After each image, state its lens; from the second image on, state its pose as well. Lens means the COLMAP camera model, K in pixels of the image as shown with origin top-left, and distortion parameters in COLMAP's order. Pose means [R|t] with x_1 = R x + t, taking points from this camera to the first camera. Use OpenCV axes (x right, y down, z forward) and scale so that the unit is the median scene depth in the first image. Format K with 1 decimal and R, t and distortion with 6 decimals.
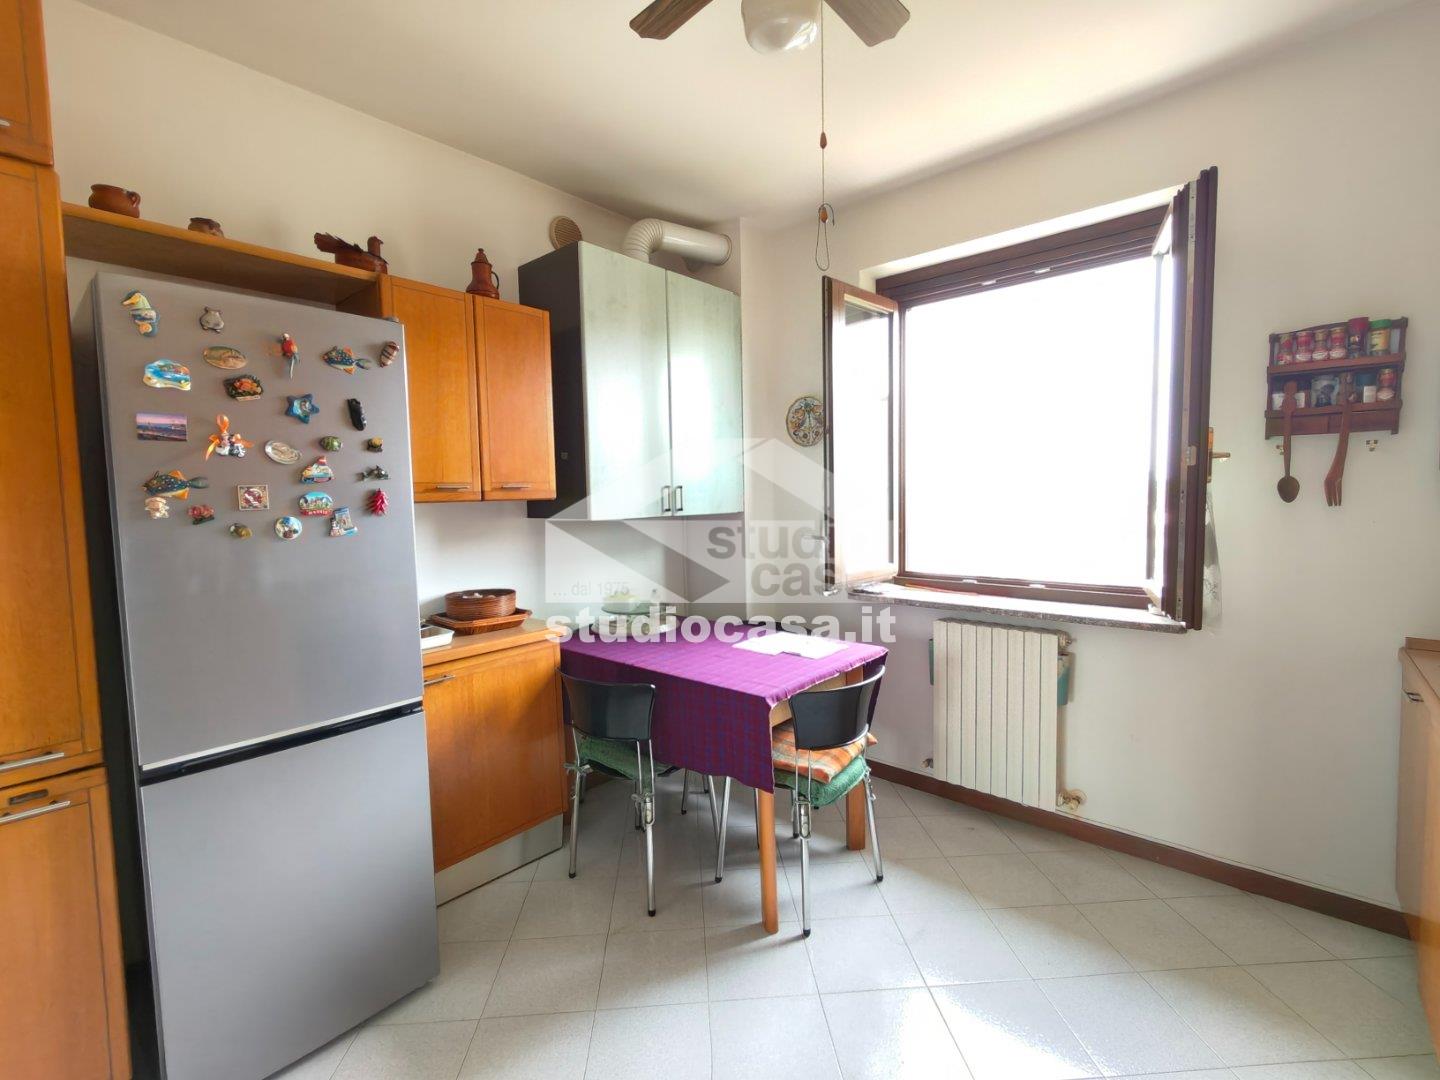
lens RADIAL K [[647.9, 0, 718.5], [0, 647.9, 534.7], [0, 0, 1]] dist [0.001156, 0.000963]
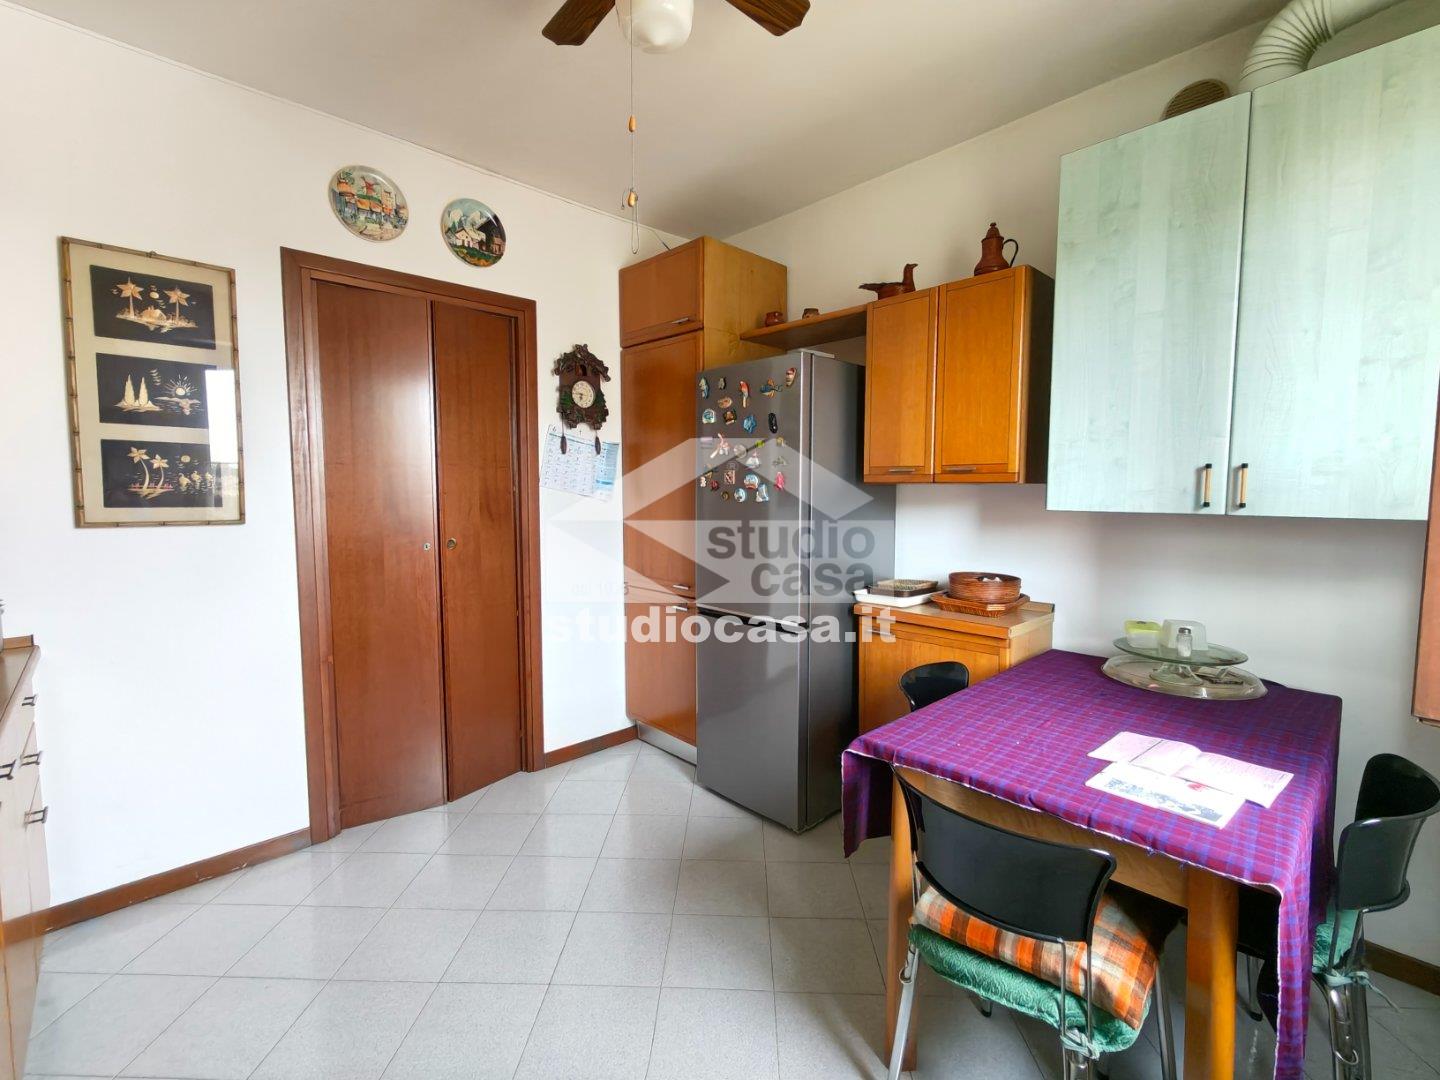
lens RADIAL K [[647.9, 0, 718.5], [0, 647.9, 534.7], [0, 0, 1]] dist [0.001156, 0.000963]
pose [[-0.089975, 0.093723, -0.991524, 0.717402], [-0.065196, 0.992873, 0.099767, -0.050879], [0.993808, 0.073620, -0.083223, 0.747783]]
